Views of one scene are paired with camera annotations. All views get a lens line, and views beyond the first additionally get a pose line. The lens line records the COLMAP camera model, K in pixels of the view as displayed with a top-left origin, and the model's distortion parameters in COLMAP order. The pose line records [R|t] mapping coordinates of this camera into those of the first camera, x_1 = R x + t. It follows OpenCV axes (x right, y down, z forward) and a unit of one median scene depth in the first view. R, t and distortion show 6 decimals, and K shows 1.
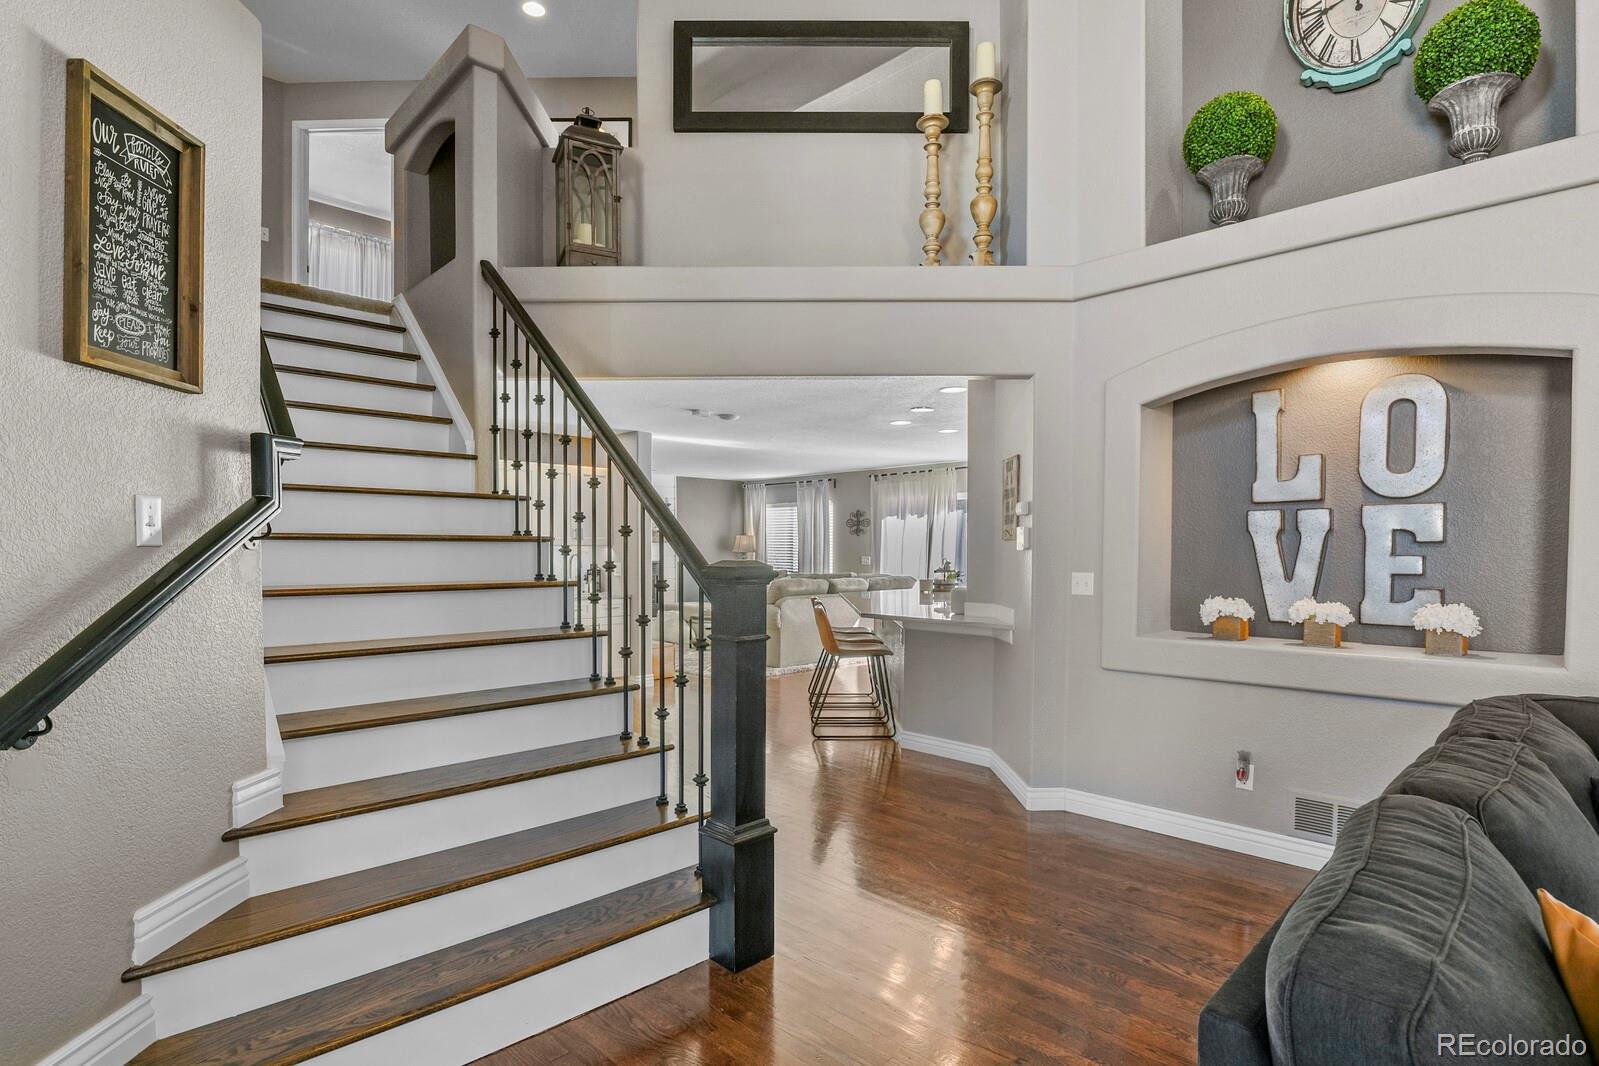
lens RADIAL K [[785.8, 0, 783.6], [0, 785.8, 565.0], [0, 0, 1]] dist [-0.025232, -0.001426]
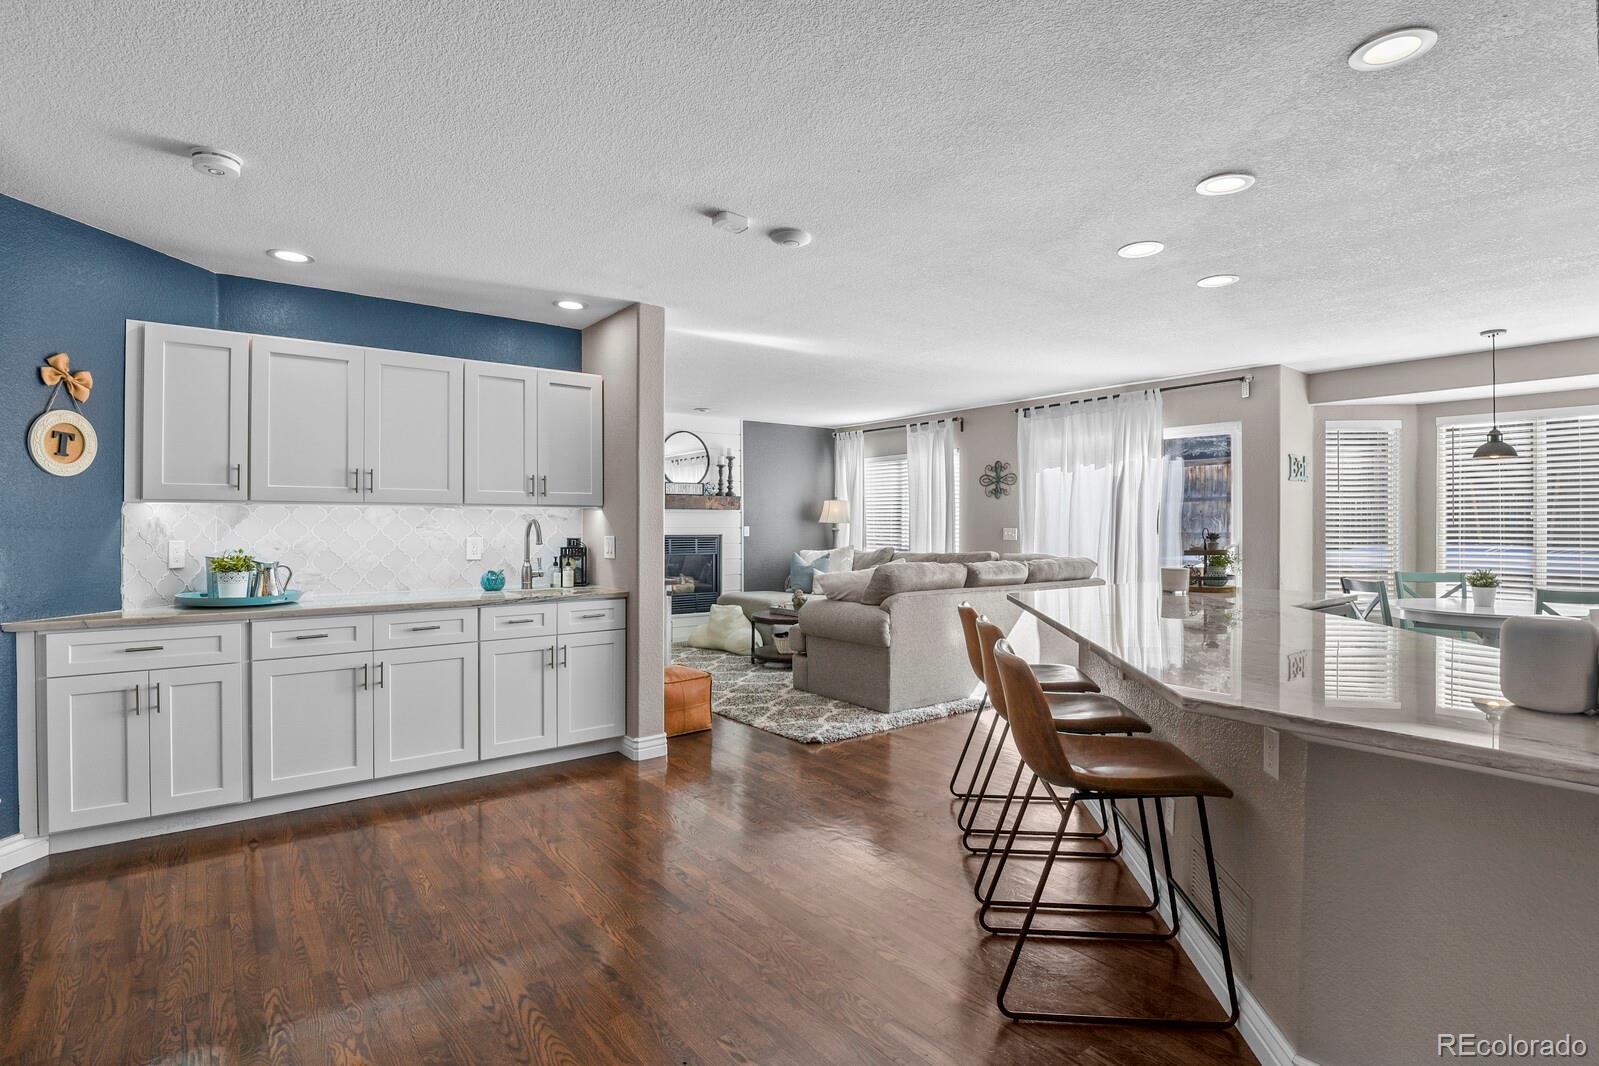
lens RADIAL K [[785.8, 0, 794.6], [0, 785.8, 520.4], [0, 0, 1]] dist [-0.025232, -0.001426]
pose [[0.994056, 0.001438, -0.108859, -0.007975], [-0.004084, 0.999702, -0.024082, -0.000372], [0.108792, 0.024383, 0.993765, 0.302754]]
